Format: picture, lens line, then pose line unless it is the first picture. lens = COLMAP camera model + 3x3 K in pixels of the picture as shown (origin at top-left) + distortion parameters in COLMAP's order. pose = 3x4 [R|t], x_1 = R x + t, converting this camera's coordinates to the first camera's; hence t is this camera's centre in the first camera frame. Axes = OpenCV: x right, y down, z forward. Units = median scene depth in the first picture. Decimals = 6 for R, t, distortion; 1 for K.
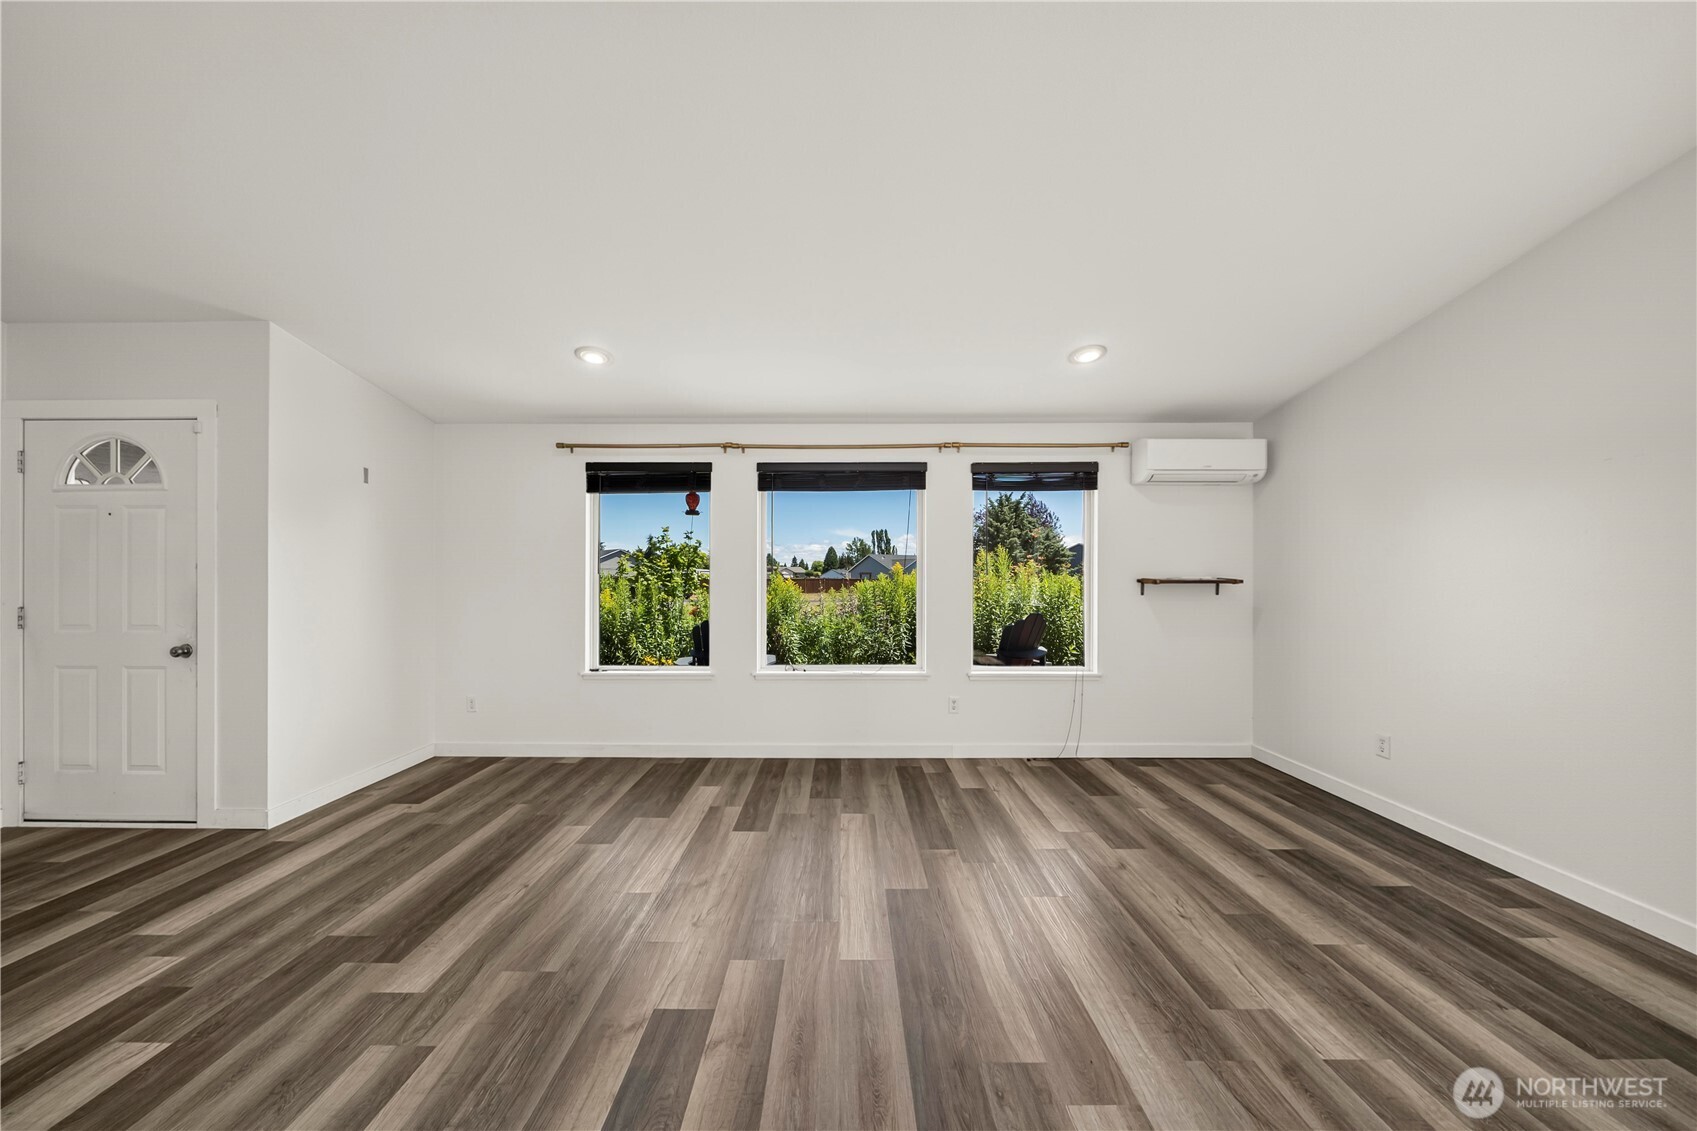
lens RADIAL K [[588.2, 0, 842.0], [0, 588.2, 575.7], [0, 0, 1]] dist [-0.010545, -0.000011]
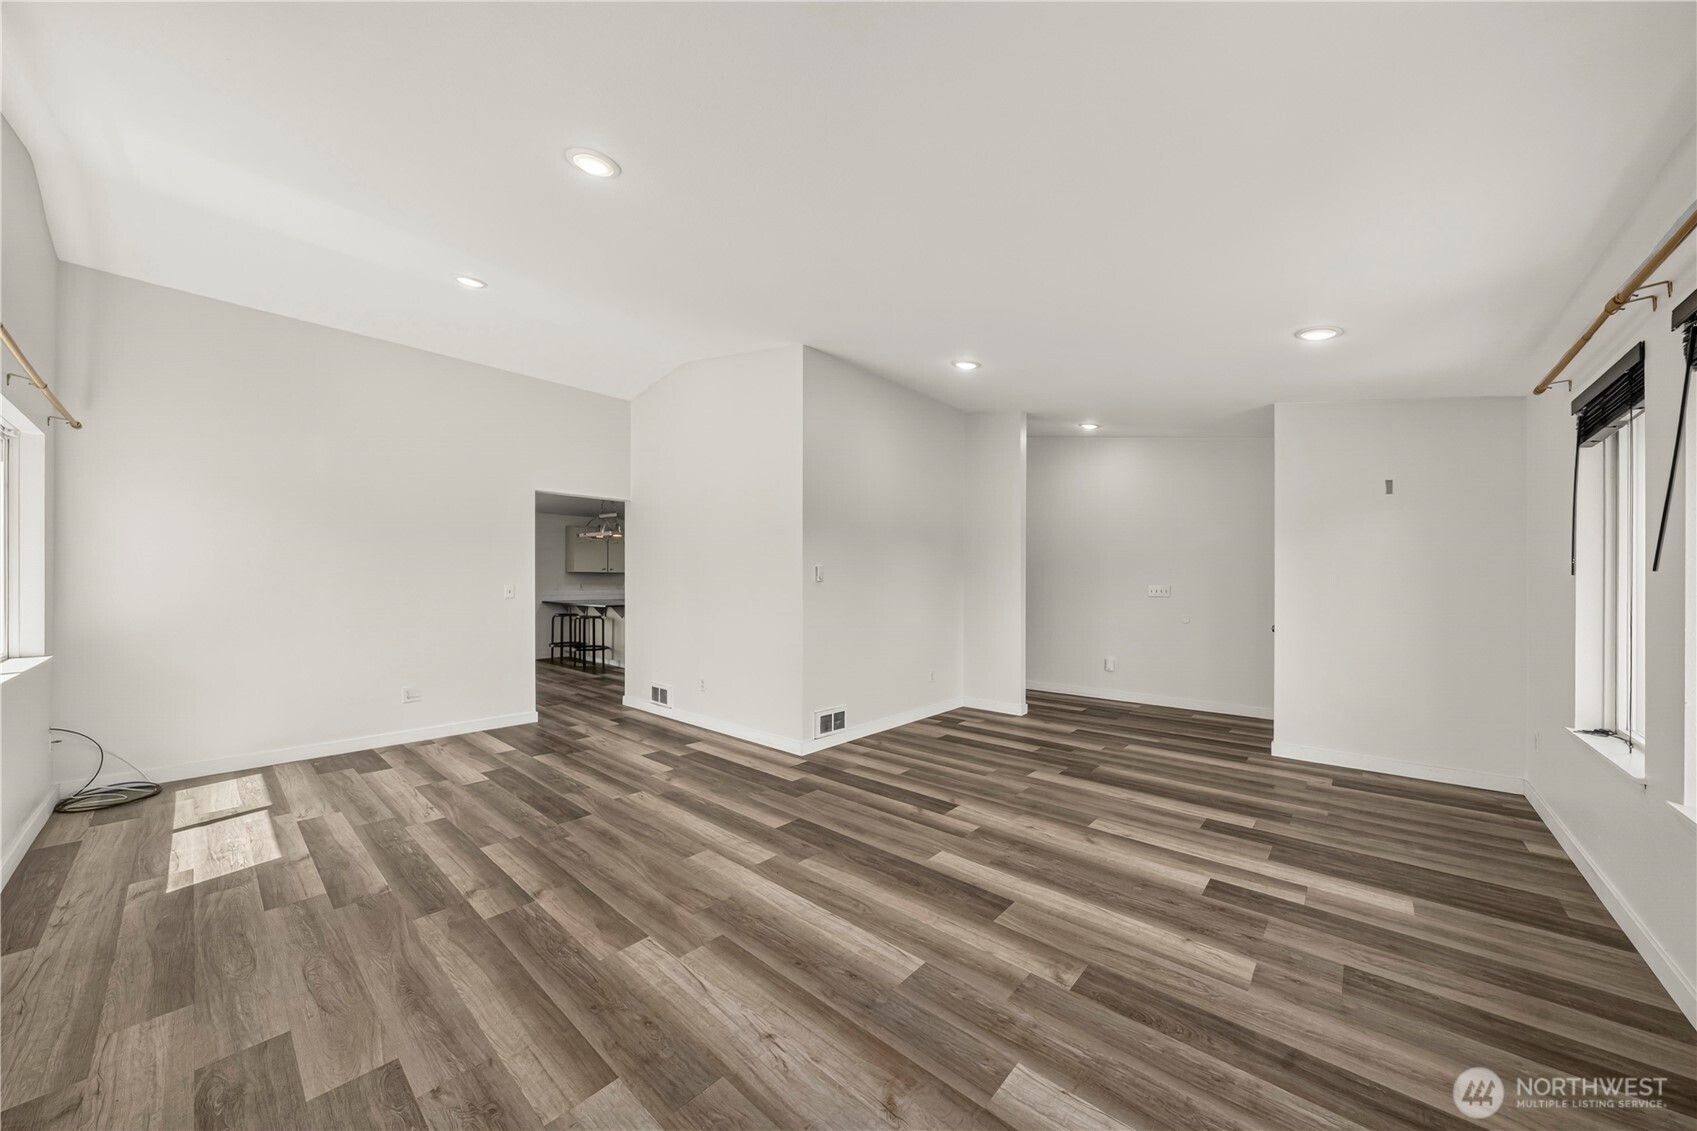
lens RADIAL K [[588.2, 0, 841.9], [0, 588.2, 575.8], [0, 0, 1]] dist [-0.010545, -0.000011]
pose [[-0.668156, -0.007021, -0.743988, 0.763595], [0.001462, 0.999941, -0.010749, 0.004035], [0.744020, -0.008270, -0.668106, 1.110514]]
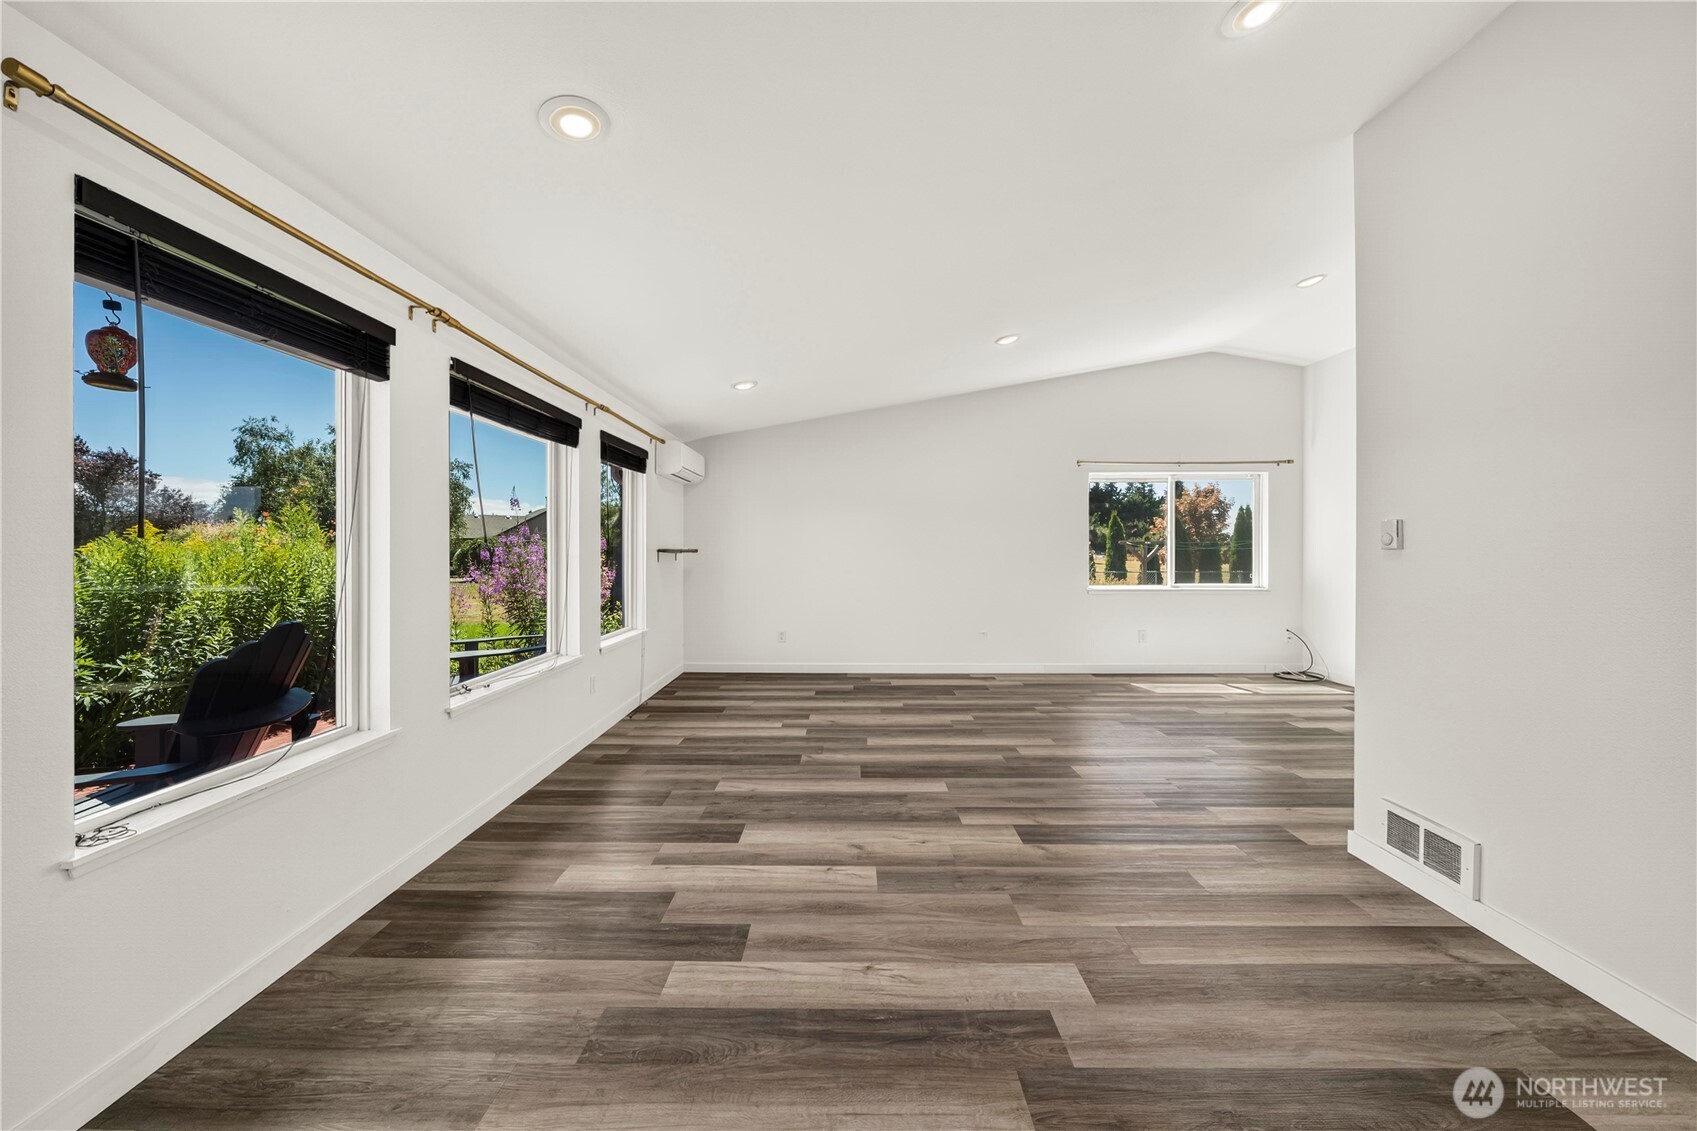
lens RADIAL K [[588.2, 0, 840.0], [0, 588.2, 552.4], [0, 0, 1]] dist [-0.010545, -0.000011]
pose [[0.011616, -0.007726, 0.999903, -0.987362], [-0.004236, 0.999961, 0.007775, 0.002592], [-0.999924, -0.004326, 0.011583, 0.798658]]
